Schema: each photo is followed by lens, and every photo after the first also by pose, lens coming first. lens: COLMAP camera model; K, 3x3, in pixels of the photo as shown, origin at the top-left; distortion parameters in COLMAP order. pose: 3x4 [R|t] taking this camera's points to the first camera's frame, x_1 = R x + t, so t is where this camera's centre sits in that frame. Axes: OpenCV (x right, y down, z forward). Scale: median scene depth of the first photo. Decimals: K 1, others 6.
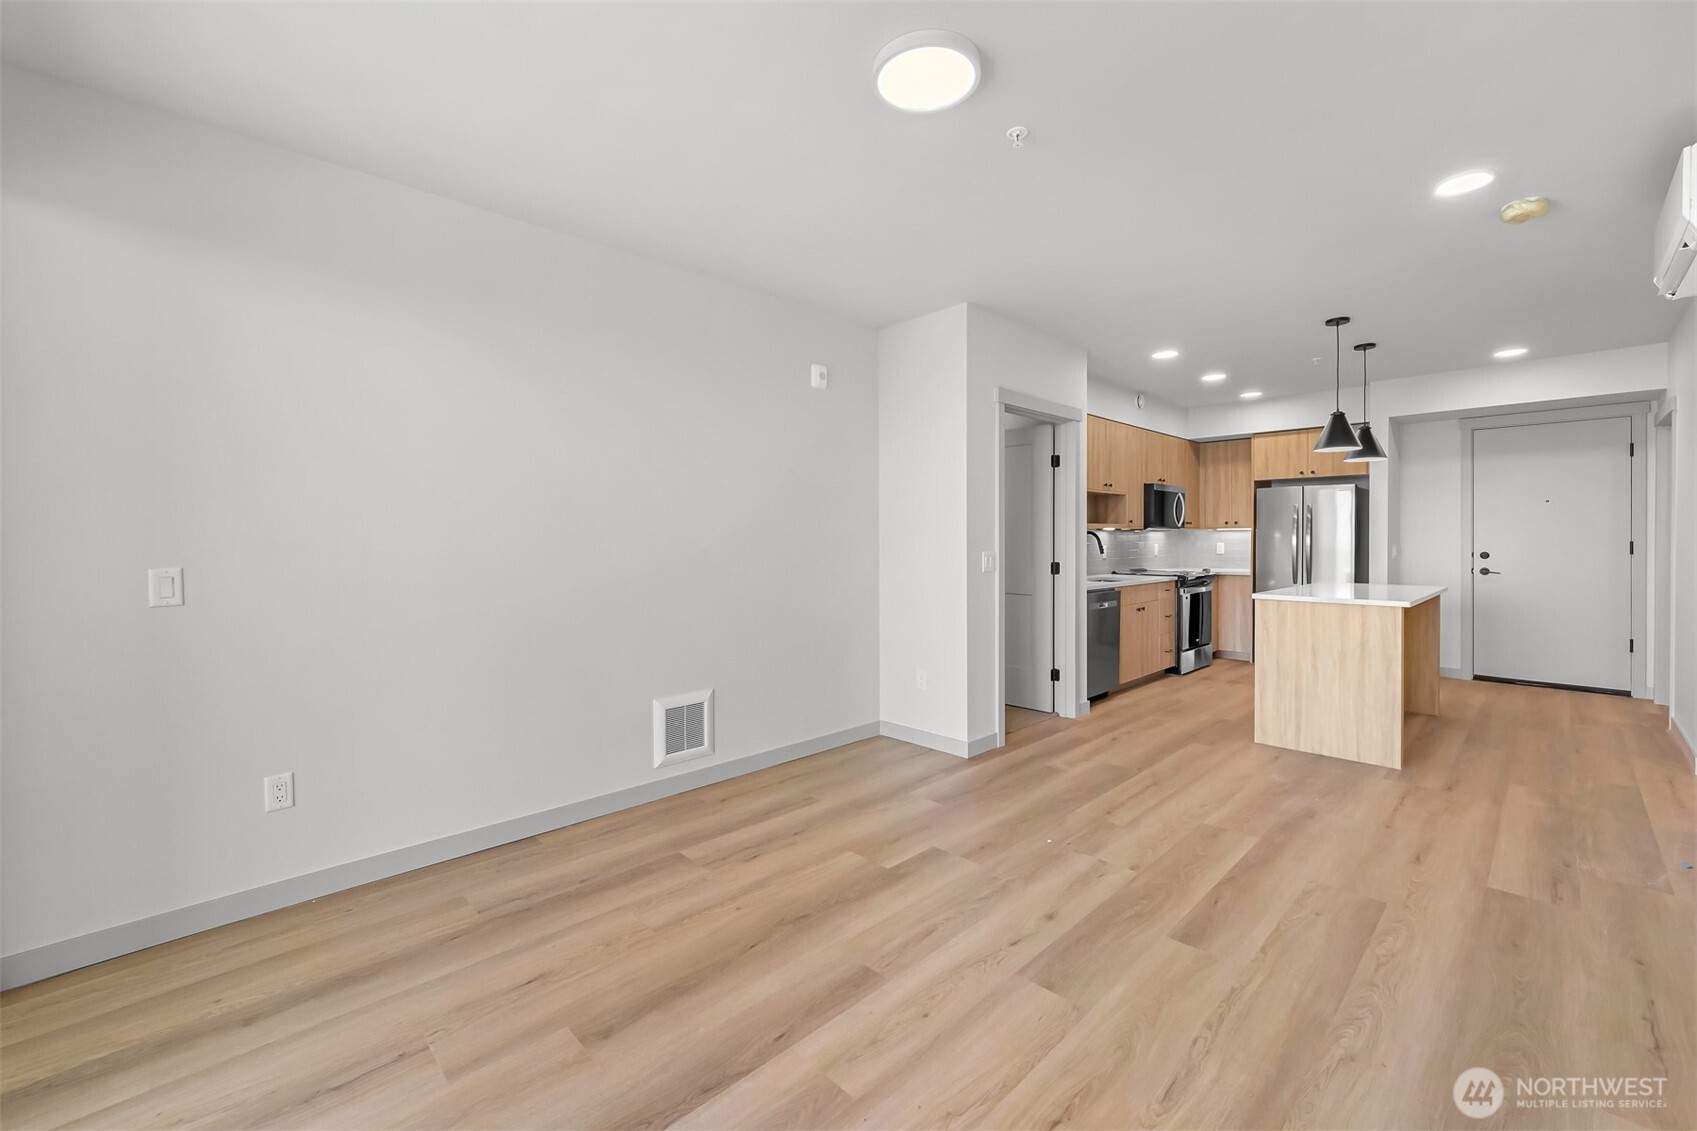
lens RADIAL K [[688.1, 0, 850.3], [0, 688.1, 545.3], [0, 0, 1]] dist [0.000957, 0.000300]
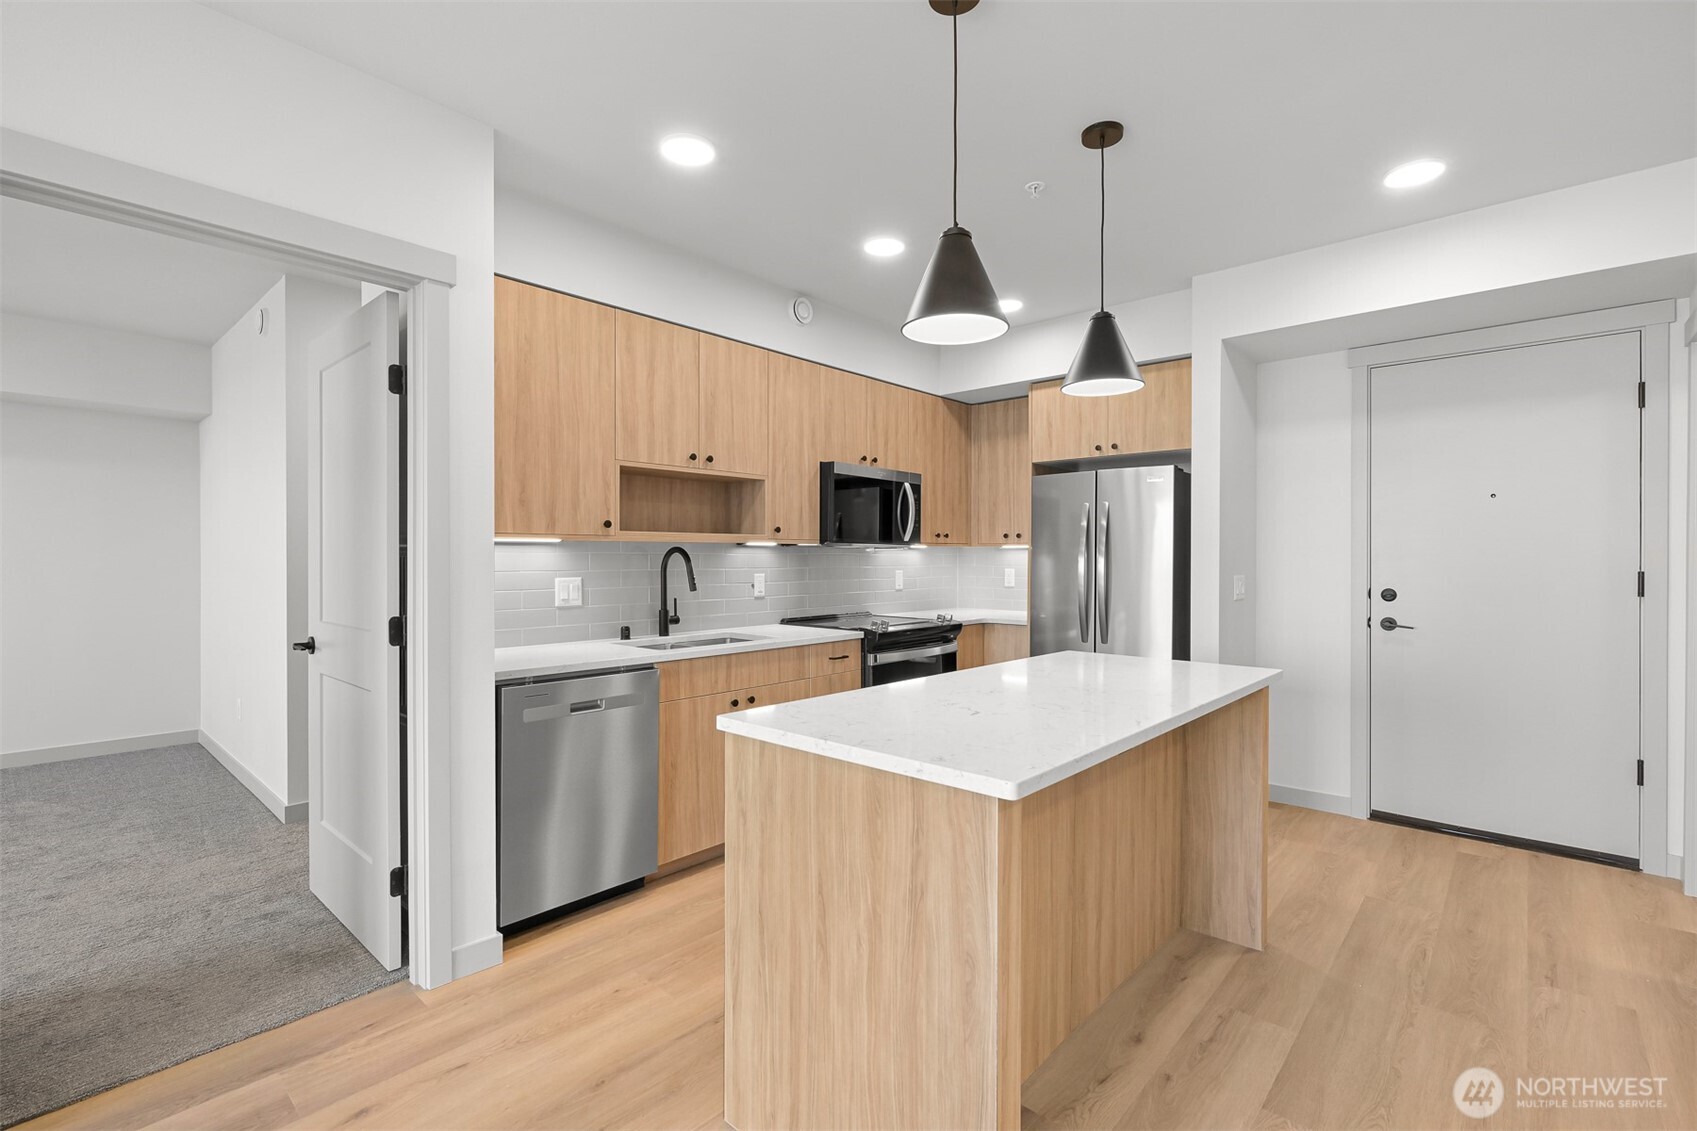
lens RADIAL K [[766.3, 0, 848.5], [0, 766.3, 565.5], [0, 0, 1]] dist [-0.000654, 0.000150]
pose [[0.997223, 0.004333, 0.074354, 0.483089], [-0.004158, 0.999988, -0.002512, -0.006002], [-0.074364, 0.002195, 0.997229, 0.457415]]
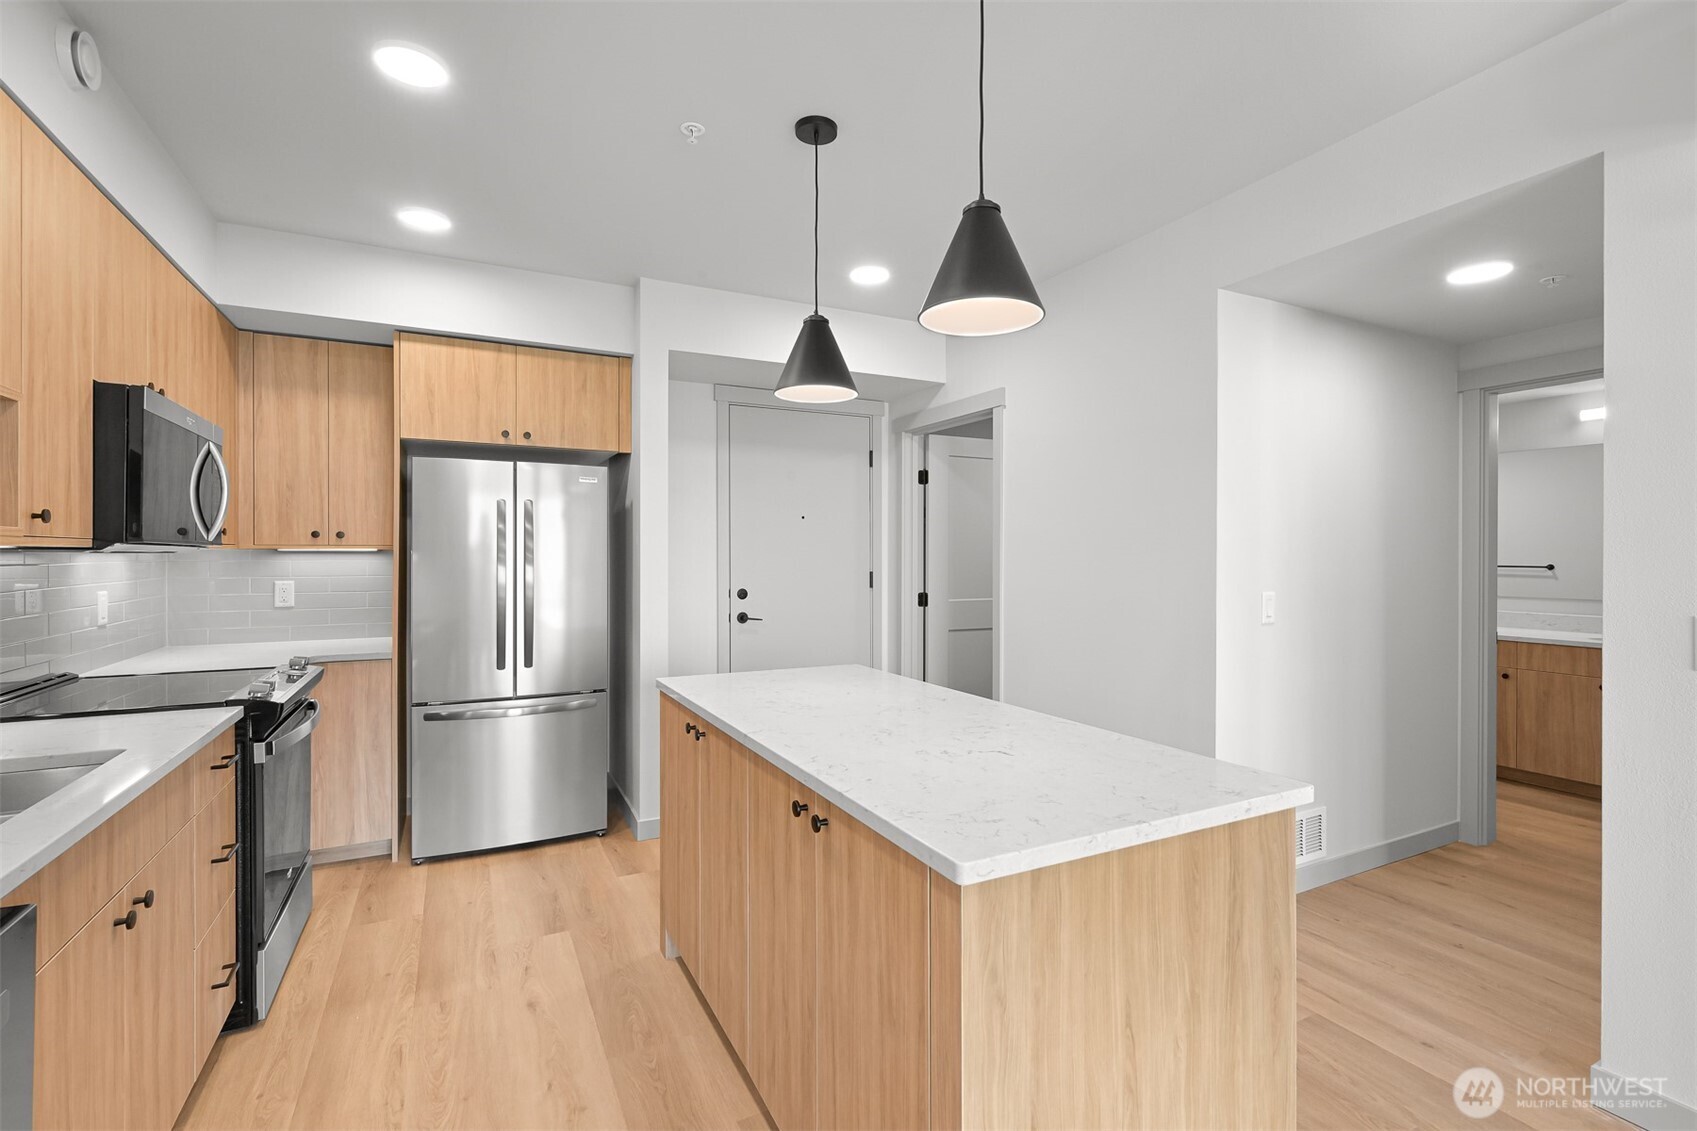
lens RADIAL K [[753.5, 0, 853.3], [0, 753.5, 553.7], [0, 0, 1]] dist [0.000420, 0.000130]
pose [[0.284228, 0.005489, 0.958741, 0.269180], [0.008764, 0.999927, -0.008323, -0.018821], [-0.958717, 0.010768, 0.284159, 0.747796]]
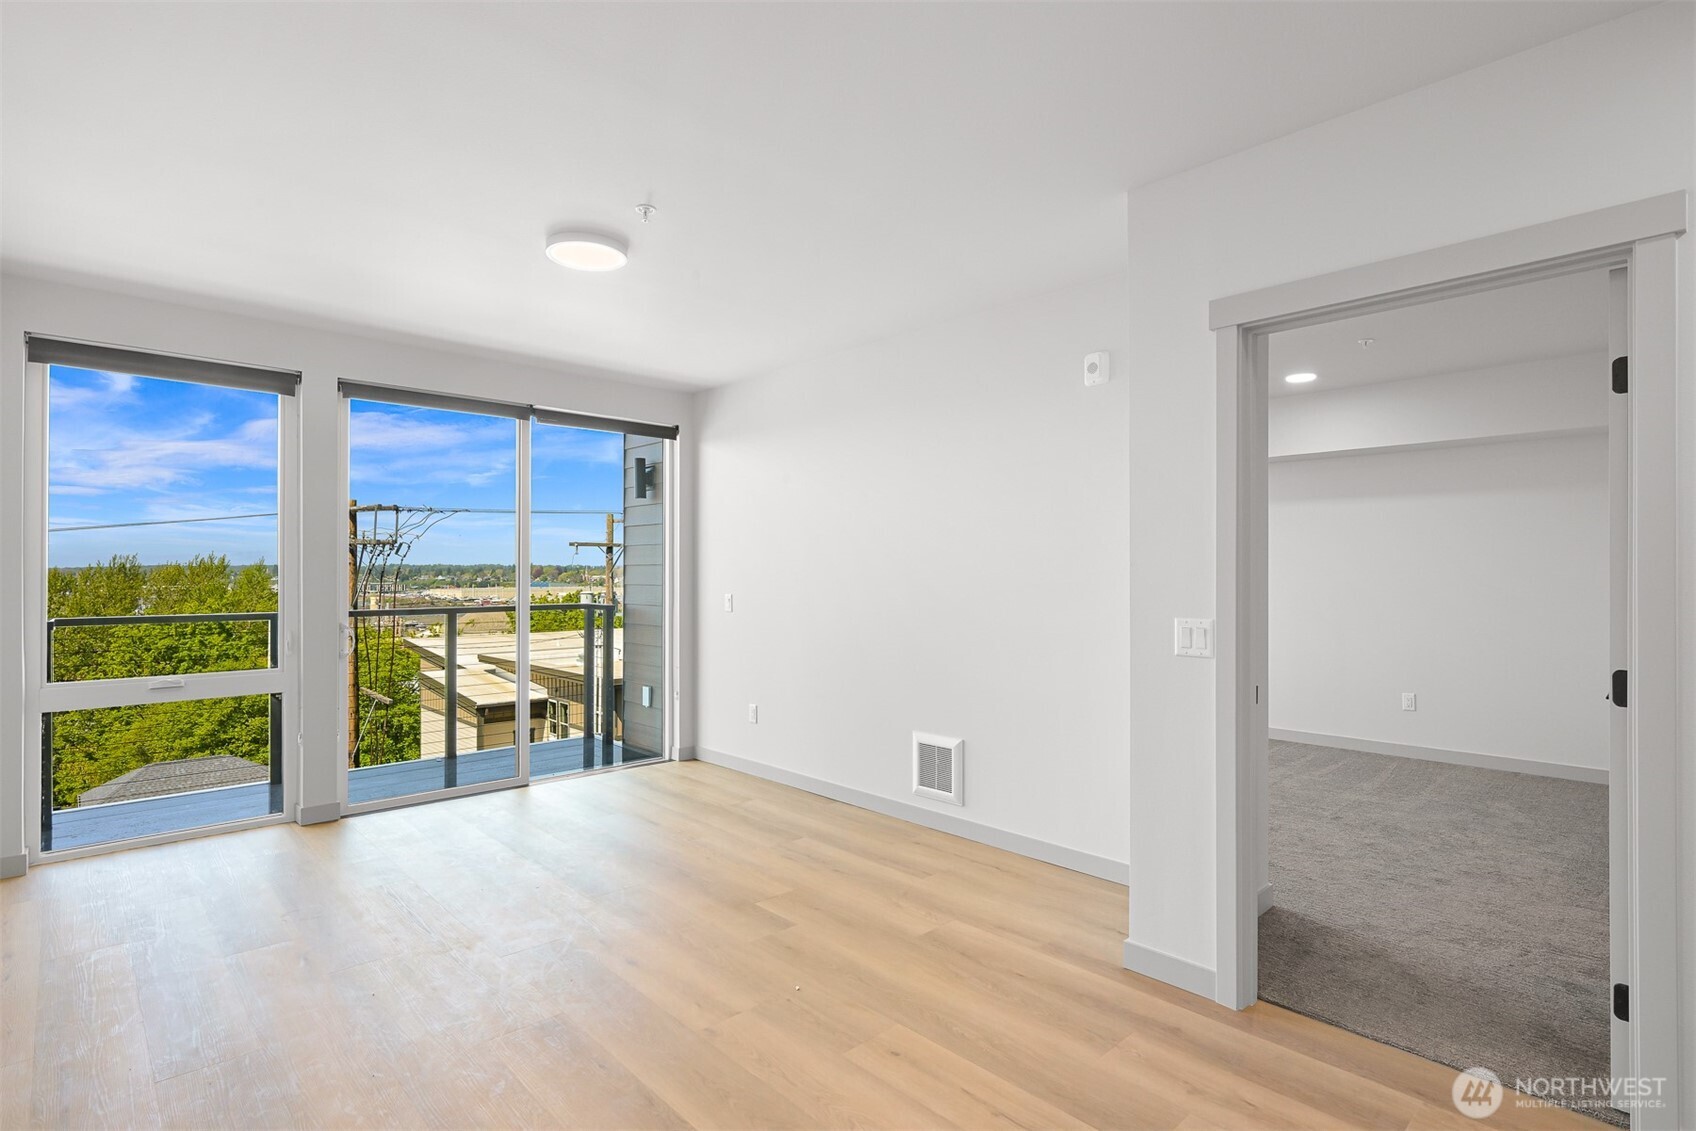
lens RADIAL K [[822.9, 0, 849.6], [0, 822.9, 581.8], [0, 0, 1]] dist [0.000110, 0.000435]
pose [[-0.007417, 0.013853, -0.999877, 0.628479], [-0.010250, 0.999850, 0.013929, -0.018769], [0.999920, 0.010352, -0.007274, 0.555696]]
